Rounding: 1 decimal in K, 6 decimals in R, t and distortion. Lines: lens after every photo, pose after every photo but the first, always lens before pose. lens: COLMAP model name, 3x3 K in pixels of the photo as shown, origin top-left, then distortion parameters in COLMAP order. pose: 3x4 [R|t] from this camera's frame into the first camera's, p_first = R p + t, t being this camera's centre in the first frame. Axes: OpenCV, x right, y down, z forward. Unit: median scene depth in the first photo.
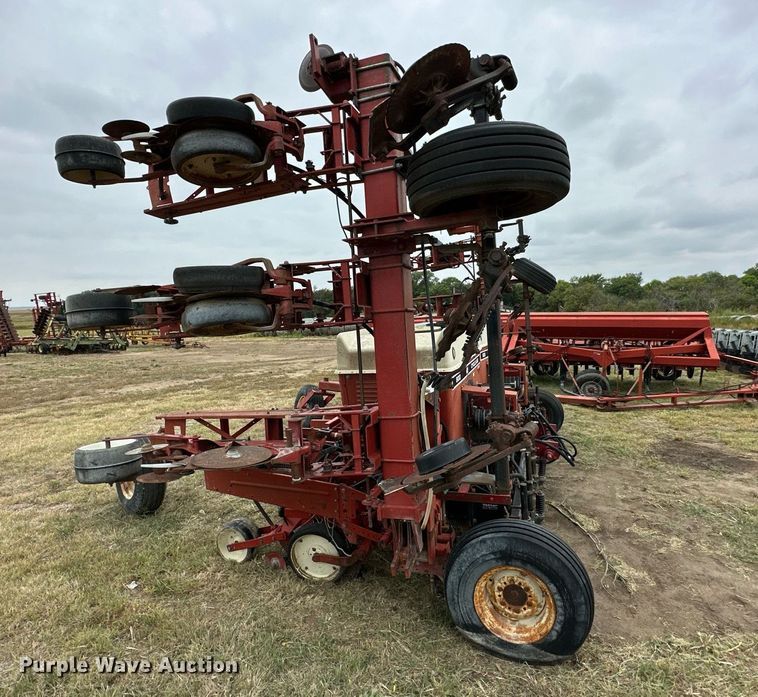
lens RADIAL K [[518.0, 0, 379.0], [0, 518.0, 348.5], [0, 0, 1]] dist [-0.024210, 0.001900]
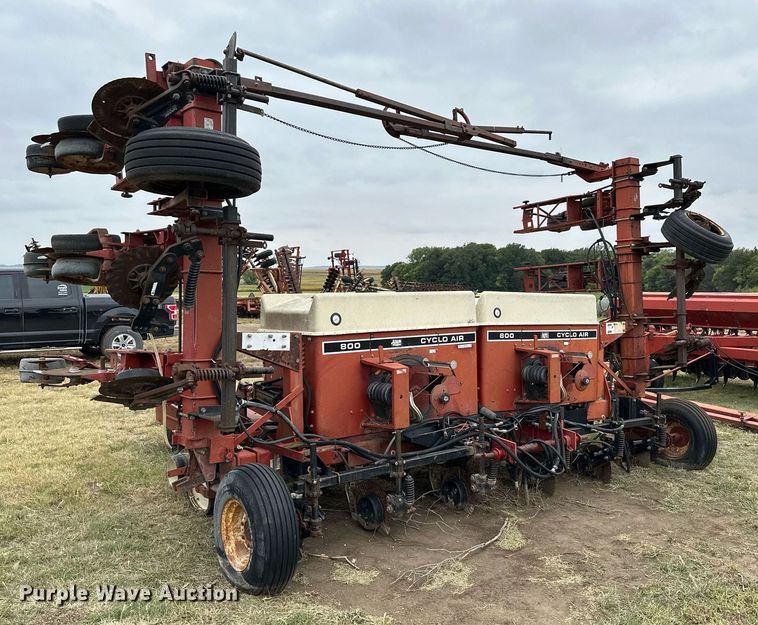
lens RADIAL K [[742.9, 0, 379.0], [0, 742.9, 312.5], [0, 0, 1]] dist [0.067684, -0.020972]
pose [[0.829292, 0.058908, -0.555702, 1.353487], [-0.074565, 0.997201, -0.005567, 0.001372], [0.553818, 0.046053, 0.831363, -0.201812]]
